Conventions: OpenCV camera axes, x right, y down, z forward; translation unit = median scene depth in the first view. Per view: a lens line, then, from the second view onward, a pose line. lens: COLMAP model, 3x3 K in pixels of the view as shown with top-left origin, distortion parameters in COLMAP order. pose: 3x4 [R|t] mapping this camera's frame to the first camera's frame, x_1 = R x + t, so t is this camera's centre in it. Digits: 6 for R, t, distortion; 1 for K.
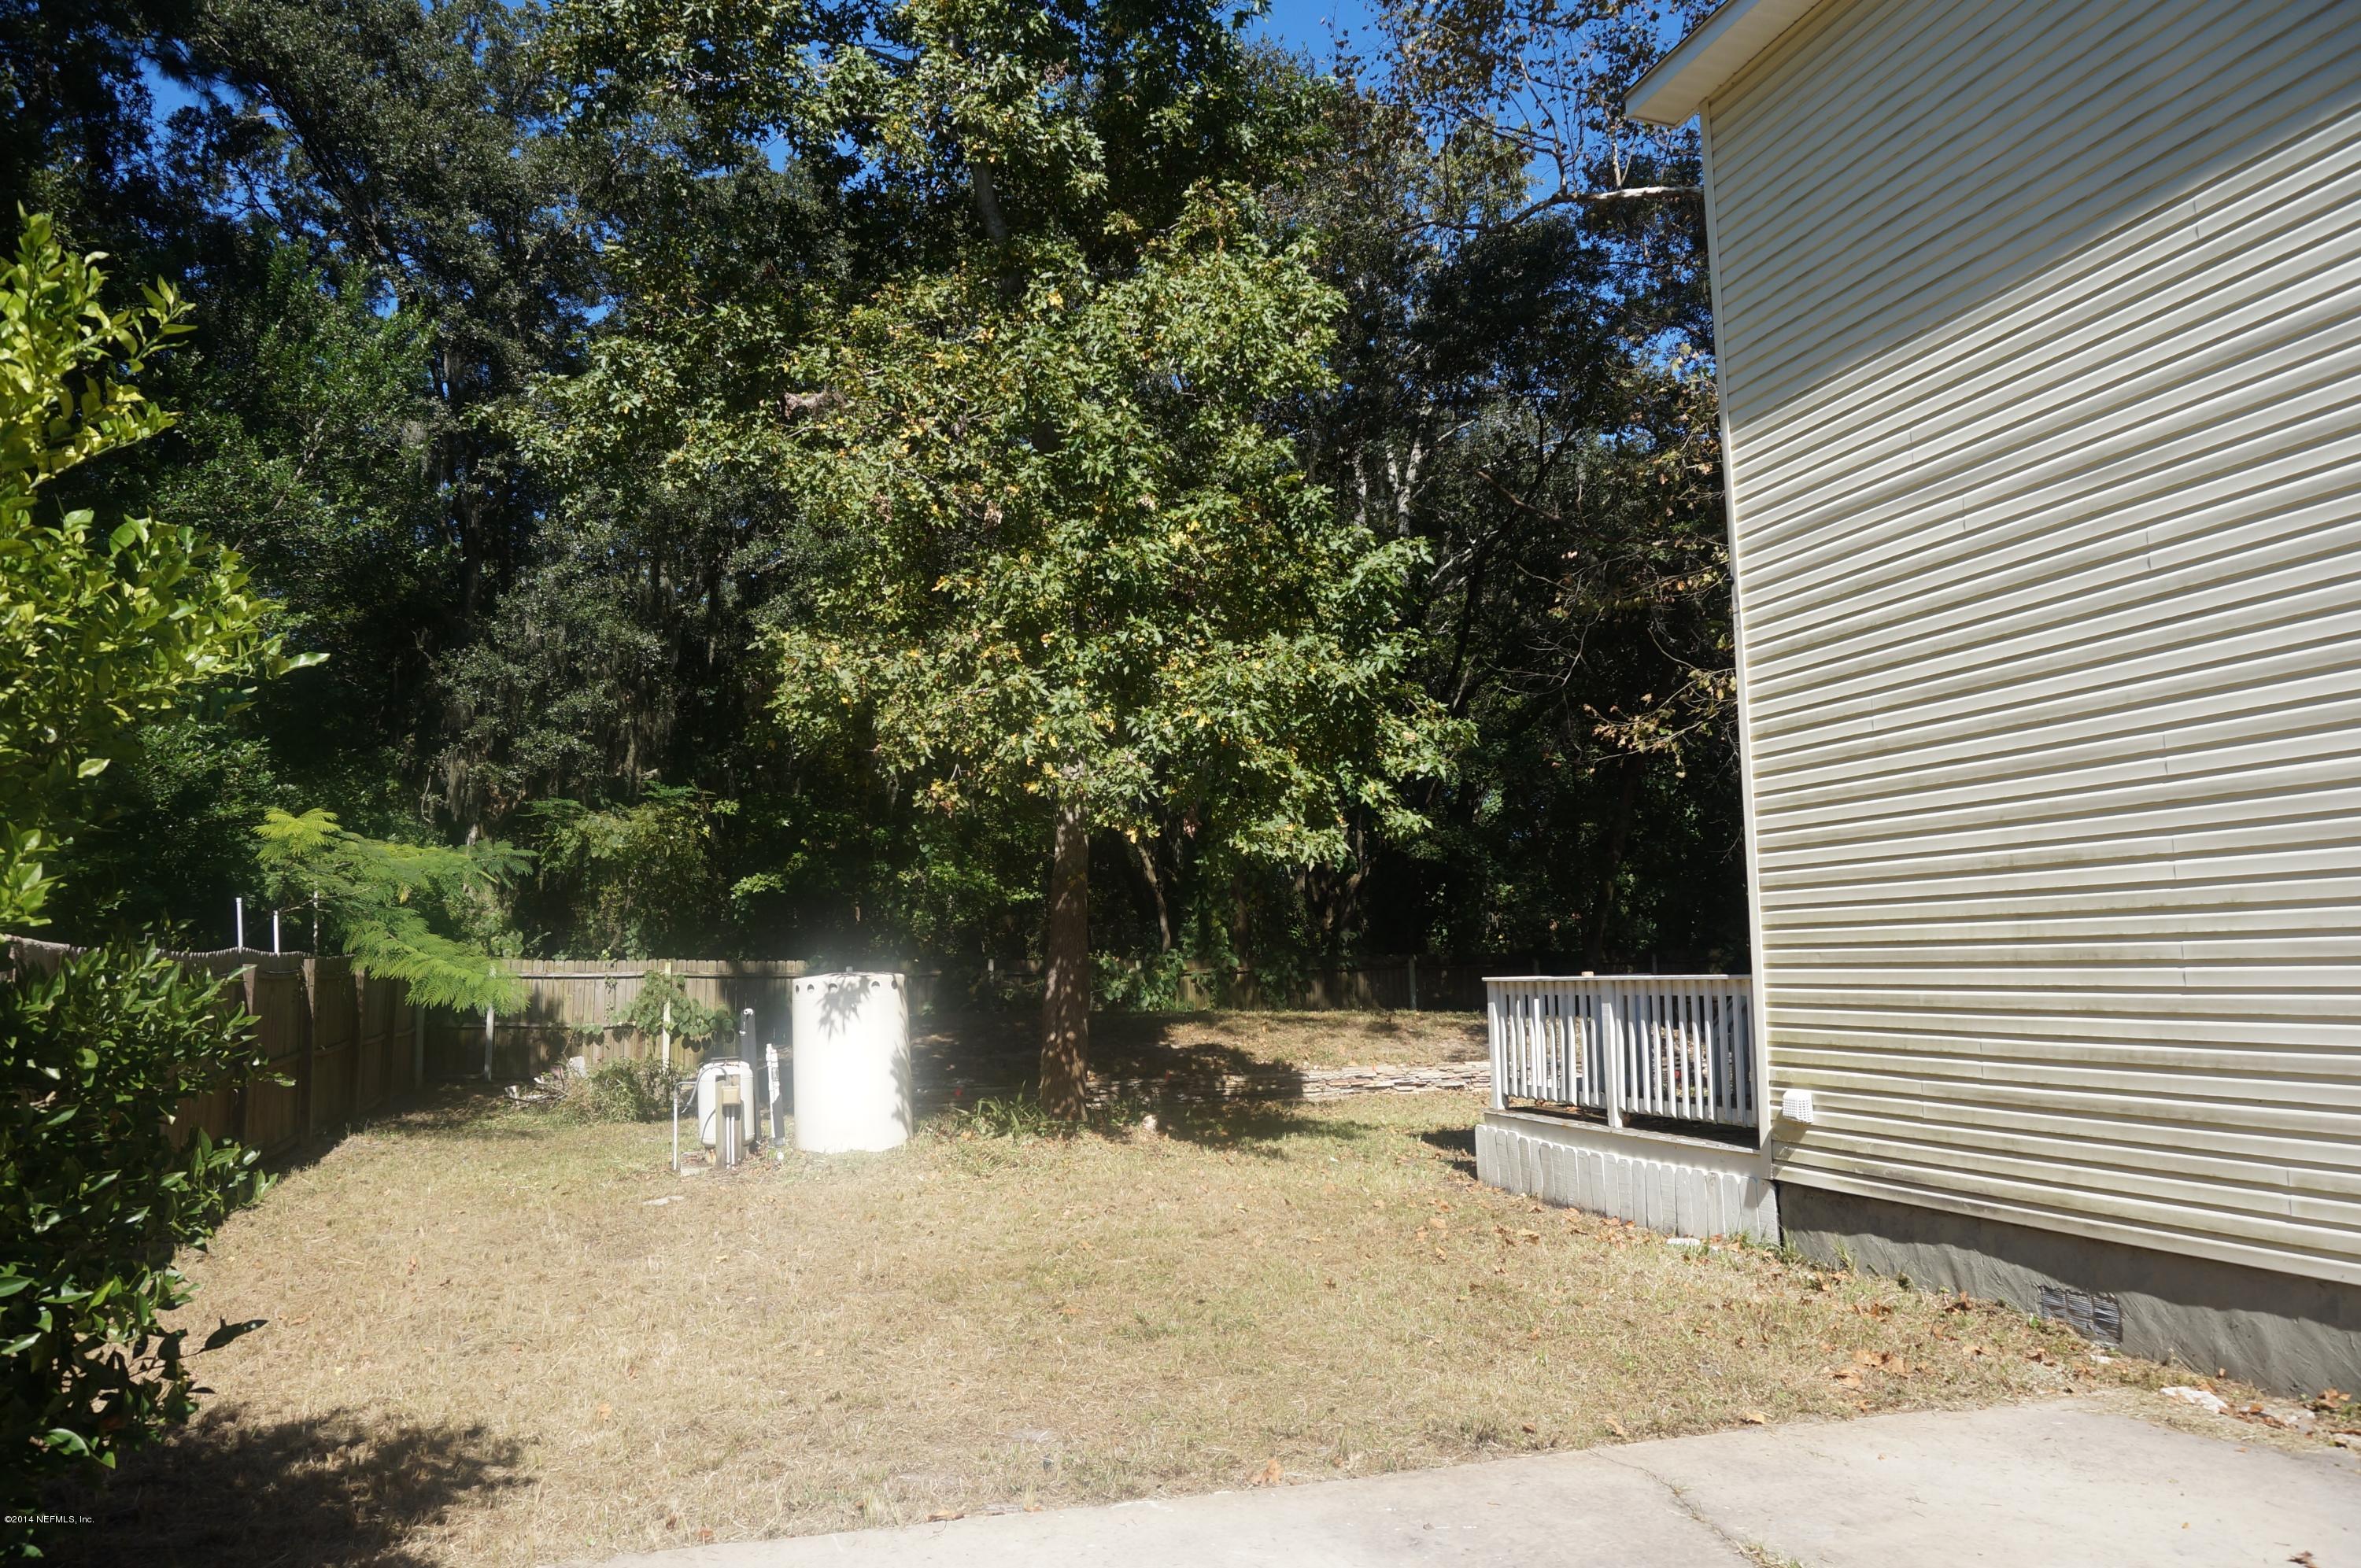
lens RADIAL K [[1578.9, 0, 1200.6], [0, 1578.9, 784.7], [0, 0, 1]] dist [-0.042476, 0.012967]
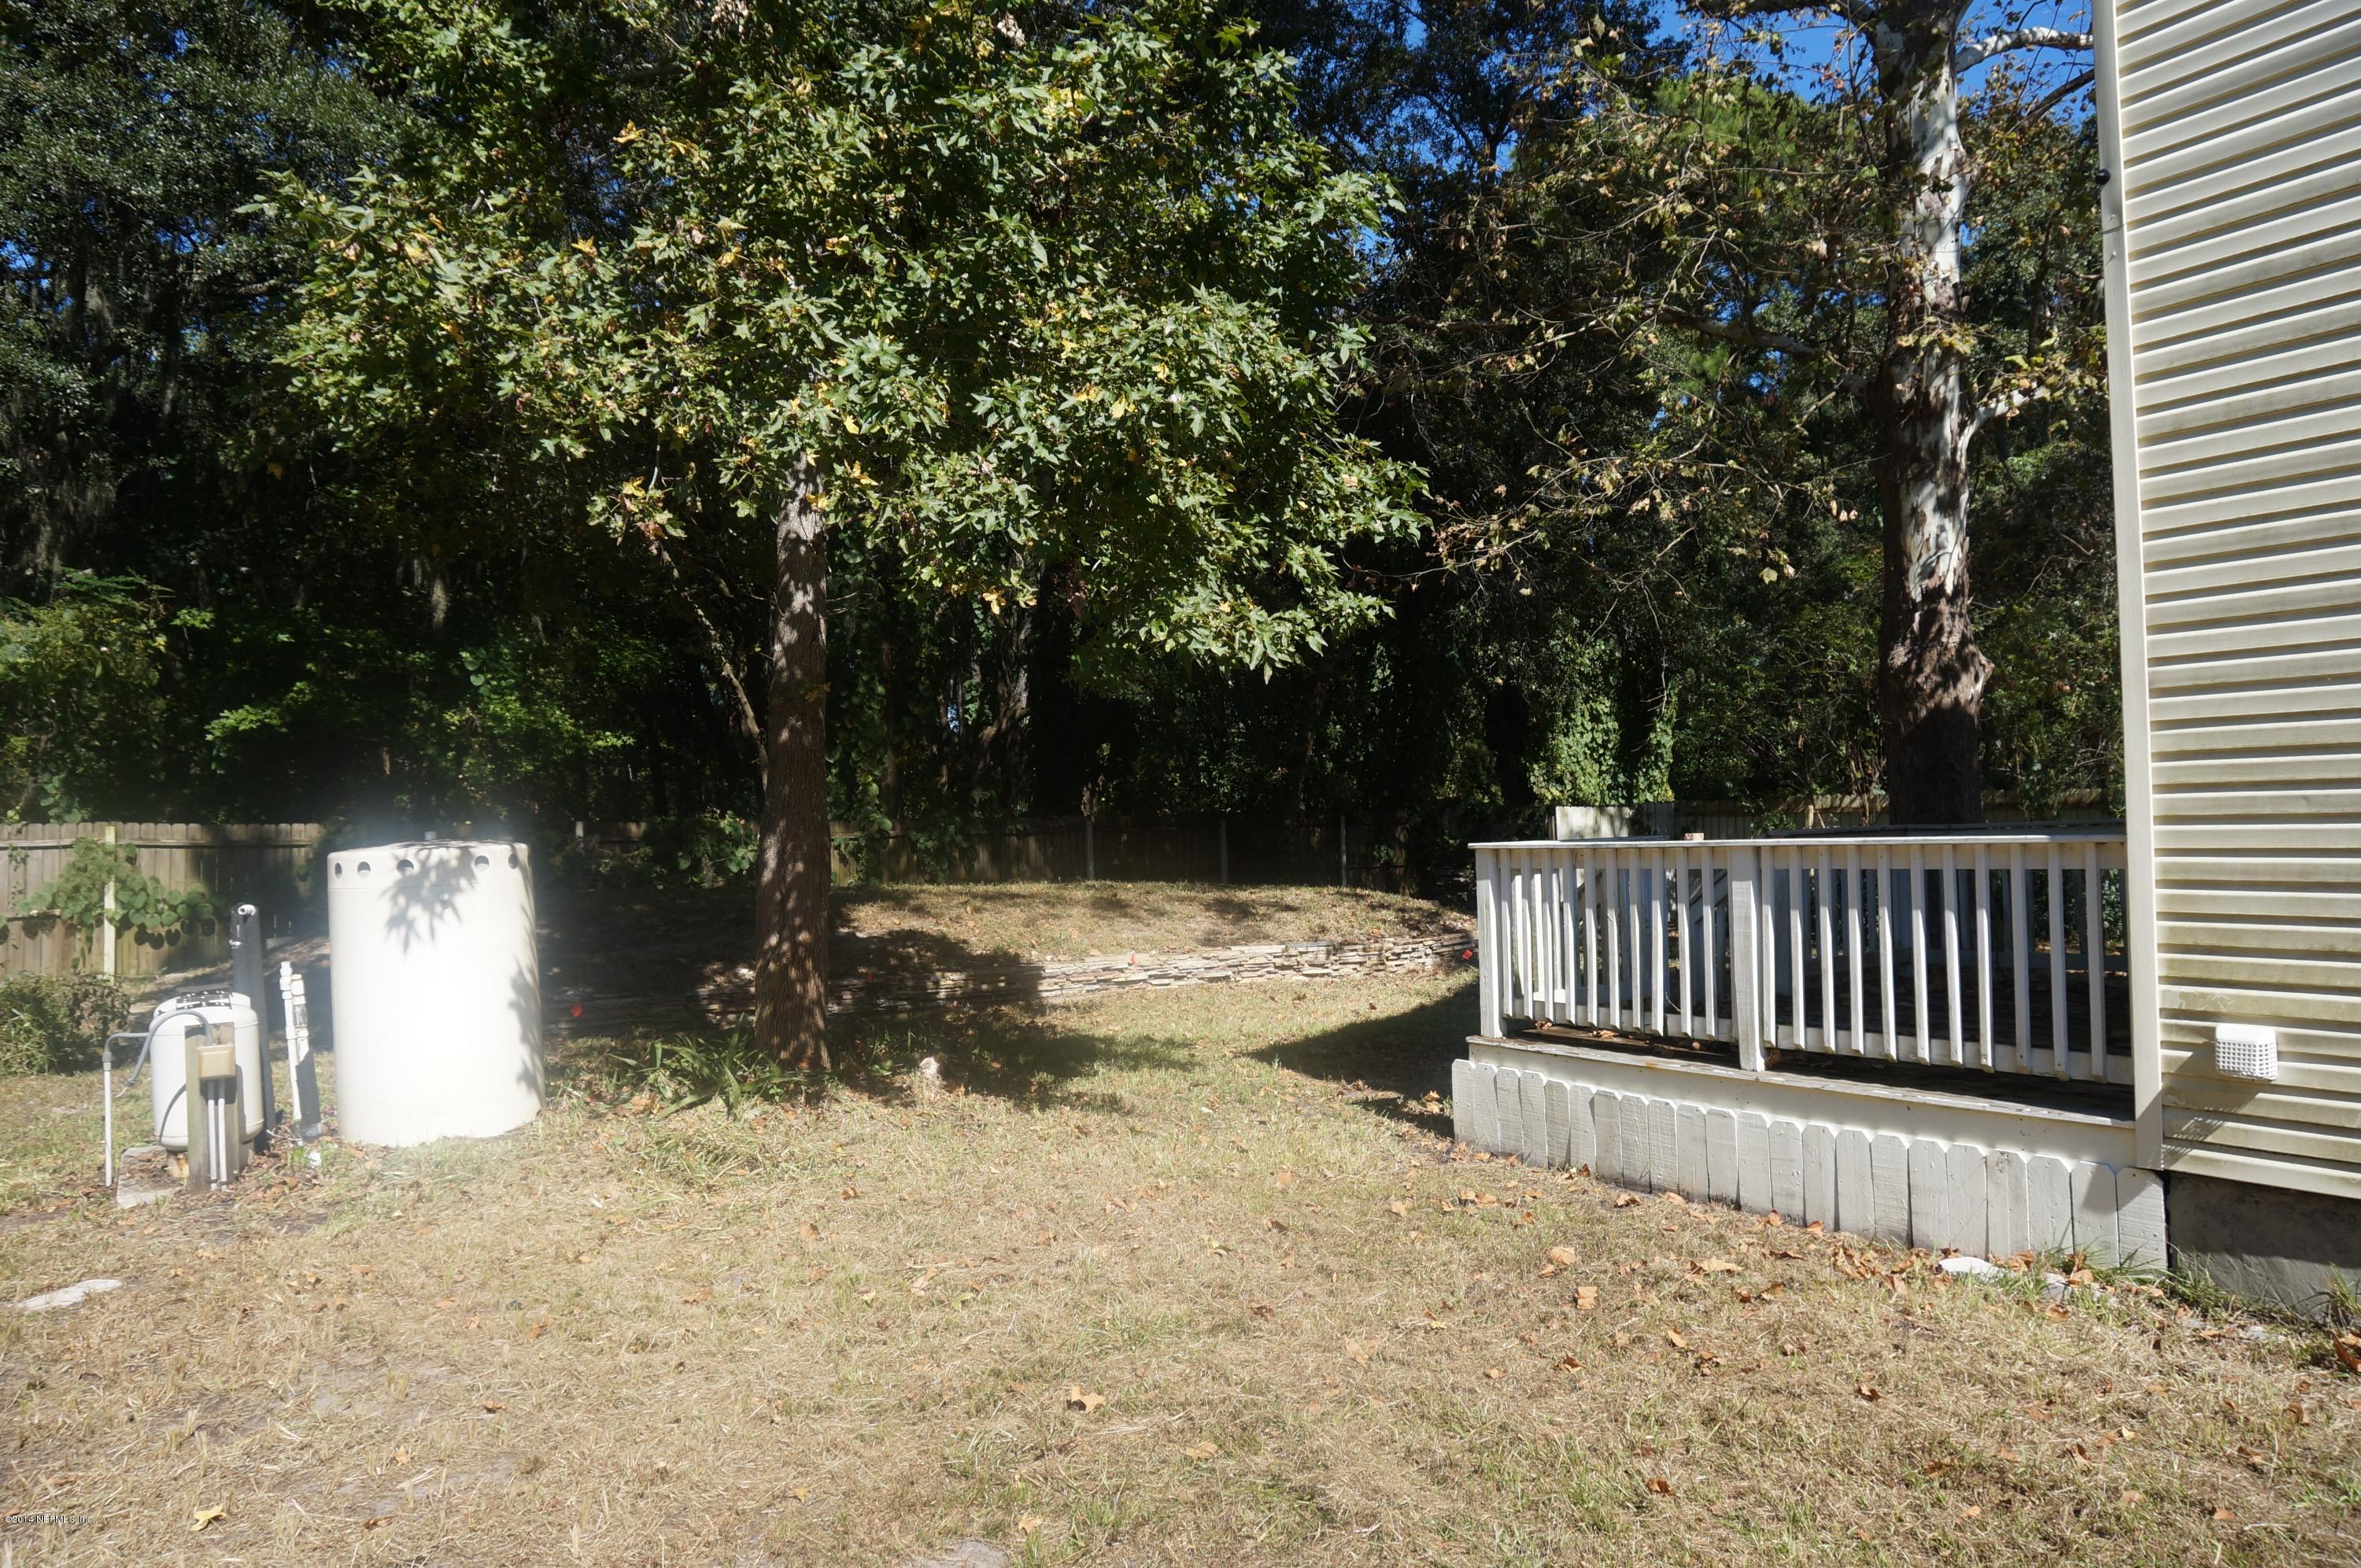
lens RADIAL K [[1578.9, 0, 1180.1], [0, 1578.9, 774.1], [0, 0, 1]] dist [-0.042476, 0.012967]
pose [[0.963165, 0.004414, 0.268874, -0.113462], [-0.025648, 0.996815, 0.075514, 0.043730], [-0.267684, -0.079629, 0.960211, 0.371005]]
